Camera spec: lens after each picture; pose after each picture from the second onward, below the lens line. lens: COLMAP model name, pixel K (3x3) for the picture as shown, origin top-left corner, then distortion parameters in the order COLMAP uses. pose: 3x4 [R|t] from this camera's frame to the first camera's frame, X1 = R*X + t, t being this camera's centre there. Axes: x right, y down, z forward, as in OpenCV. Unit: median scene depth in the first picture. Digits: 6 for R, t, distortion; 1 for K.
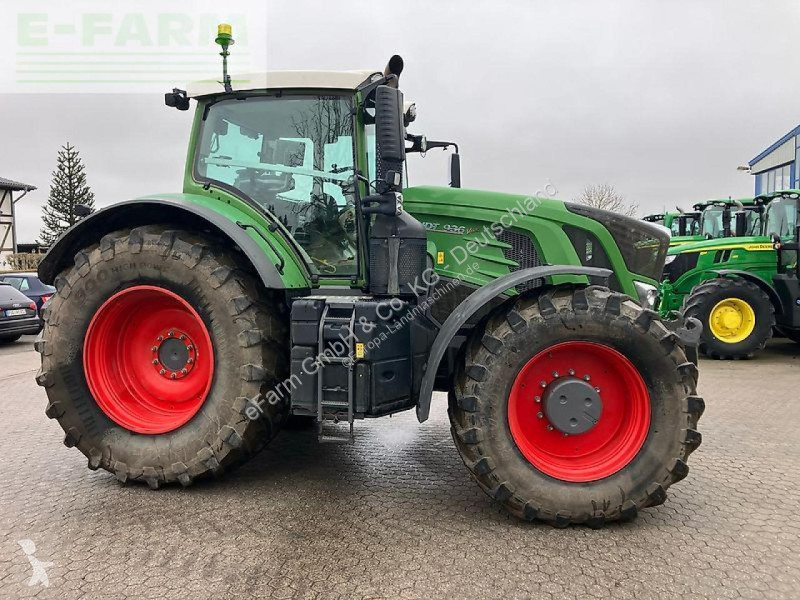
lens RADIAL K [[657.5, 0, 406.2], [0, 657.5, 295.7], [0, 0, 1]] dist [0.019439, -0.013177]
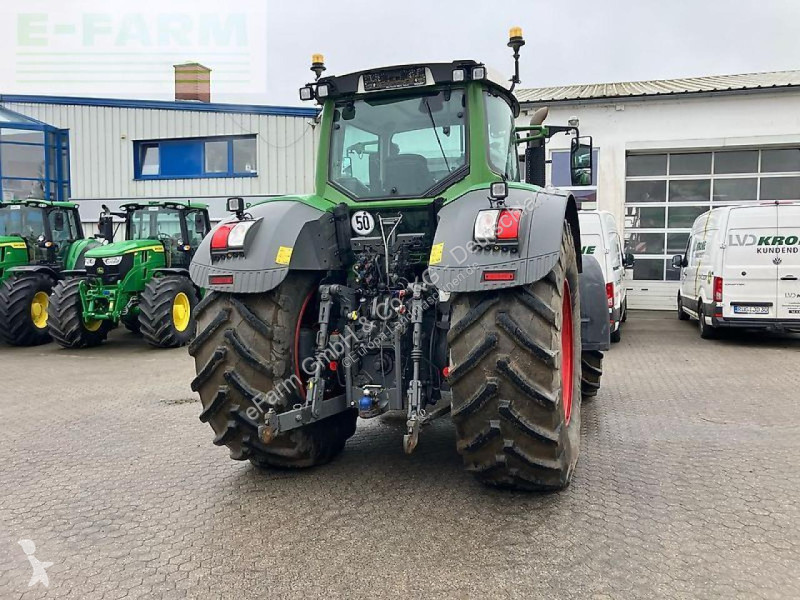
lens RADIAL K [[657.5, 0, 406.2], [0, 657.5, 295.7], [0, 0, 1]] dist [0.019439, -0.013177]
pose [[0.083710, -0.061479, 0.994592, -1.432408], [0.072818, 0.995804, 0.055425, -0.060918], [-0.993826, 0.067784, 0.087835, 1.170301]]
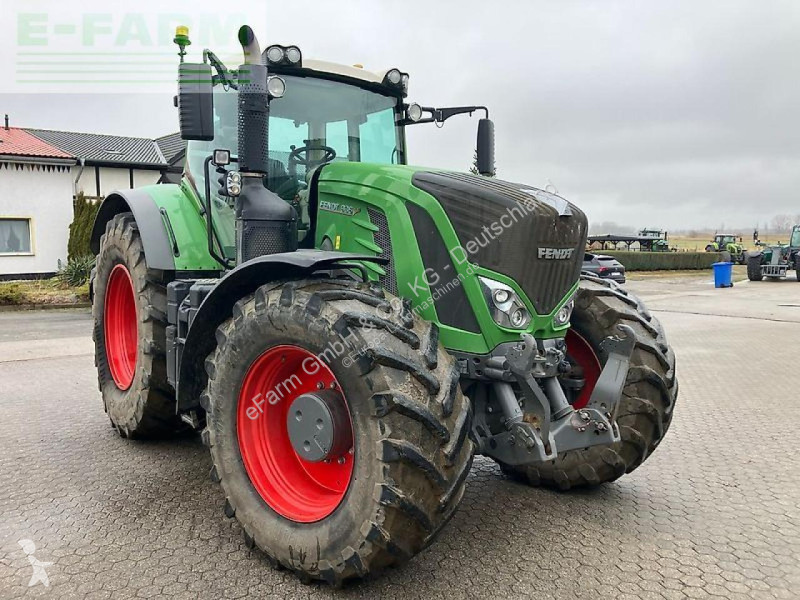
lens RADIAL K [[657.5, 0, 406.2], [0, 657.5, 295.7], [0, 0, 1]] dist [0.019439, -0.013177]
pose [[0.783900, 0.054139, -0.618522, 0.748963], [-0.042735, 0.998533, 0.033239, -0.021215], [0.619414, 0.000377, 0.785064, 0.395741]]
